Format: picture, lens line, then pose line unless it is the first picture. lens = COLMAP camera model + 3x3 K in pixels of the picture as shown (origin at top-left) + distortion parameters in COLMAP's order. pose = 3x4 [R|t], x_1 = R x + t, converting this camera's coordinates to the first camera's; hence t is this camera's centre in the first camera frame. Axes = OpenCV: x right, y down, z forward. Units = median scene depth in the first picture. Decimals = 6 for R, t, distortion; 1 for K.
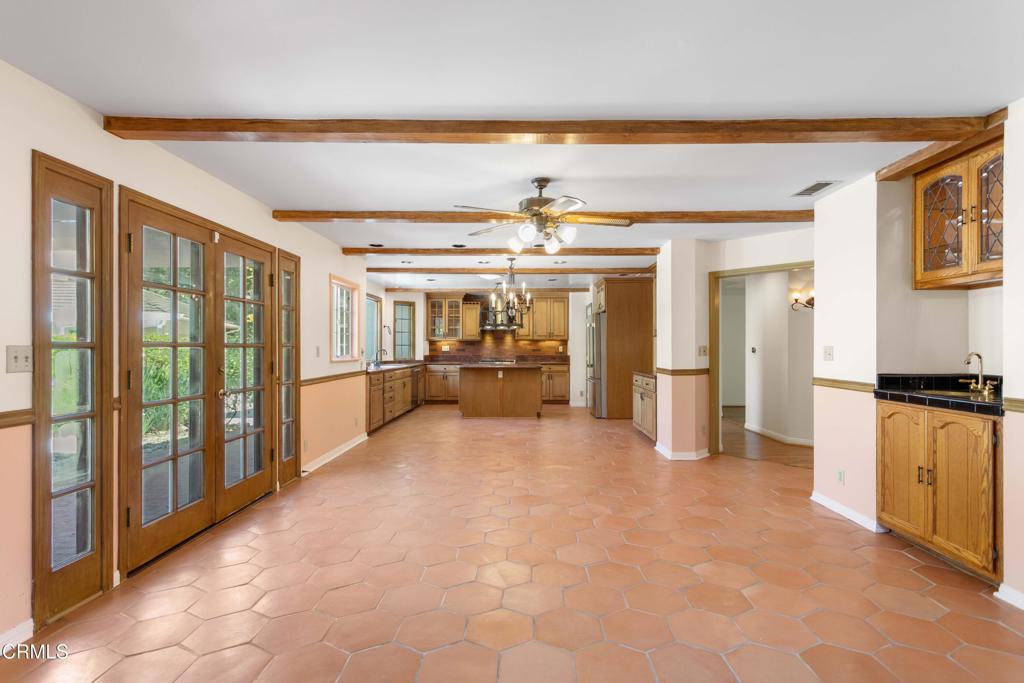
lens RADIAL K [[505.5, 0, 512.0], [0, 505.5, 341.5], [0, 0, 1]] dist [0.000134, 0.000408]
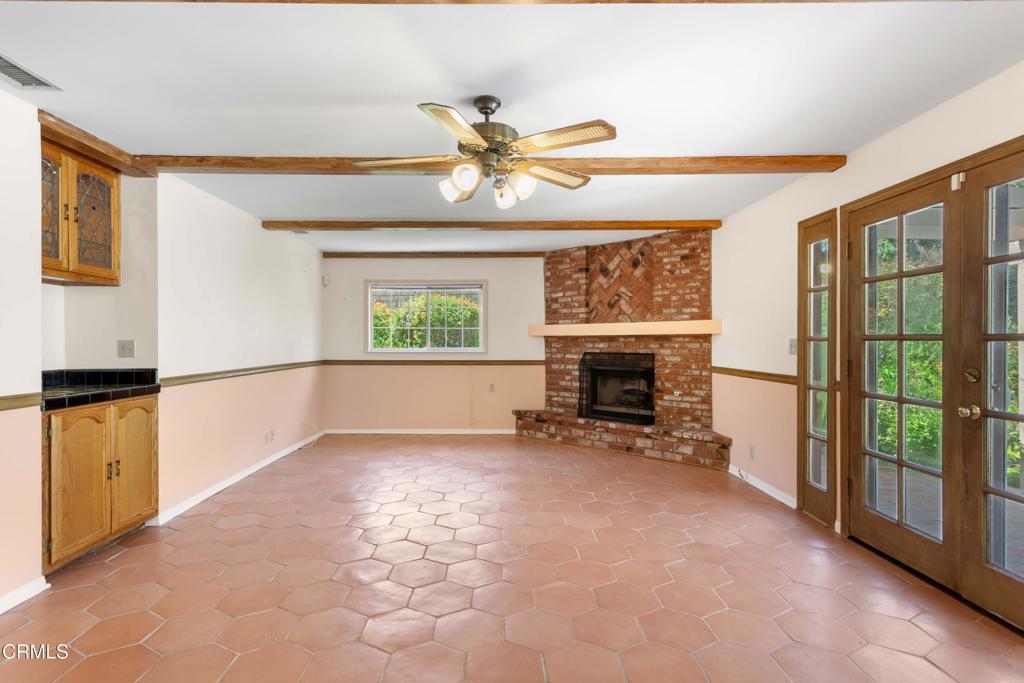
lens RADIAL K [[505.5, 0, 512.0], [0, 505.5, 341.5], [0, 0, 1]] dist [0.000134, 0.000408]
pose [[-0.999320, 0.002072, -0.036802, 0.055075], [0.002259, 0.999985, -0.005049, 0.016211], [0.036791, -0.005128, -0.999310, 2.020885]]
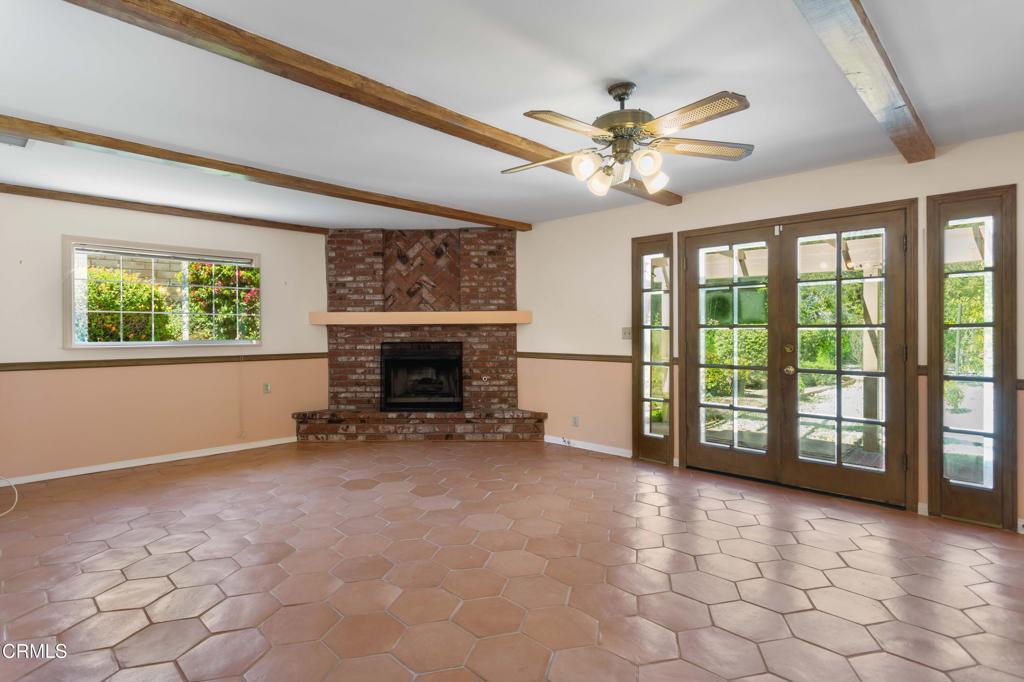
lens RADIAL K [[513.3, 0, 495.6], [0, 513.3, 333.4], [0, 0, 1]] dist [-0.004407, -0.000135]
pose [[-0.702681, 0.007462, -0.711466, 0.812992], [0.010114, 0.999949, 0.000498, 0.019845], [0.711434, -0.006846, -0.702720, 1.635410]]
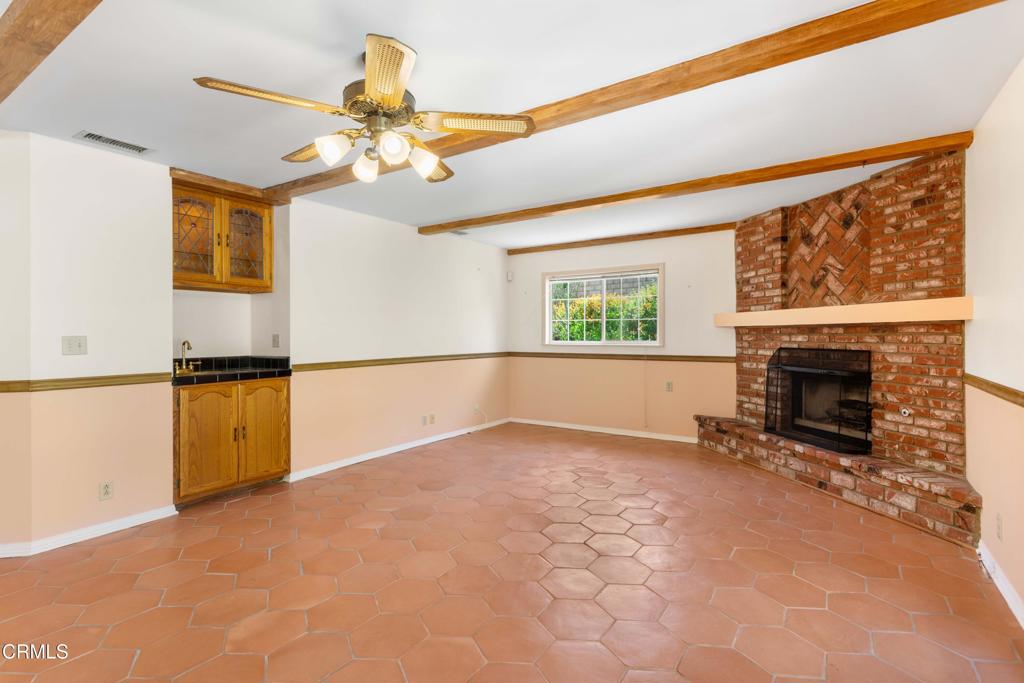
lens RADIAL K [[492.9, 0, 518.4], [0, 492.9, 336.4], [0, 0, 1]] dist [0.003378, 0.000989]
pose [[-0.844047, 0.002506, 0.536264, -0.482461], [0.002338, 0.999997, -0.000993, 0.015439], [-0.536265, 0.000415, -0.844050, 1.678491]]
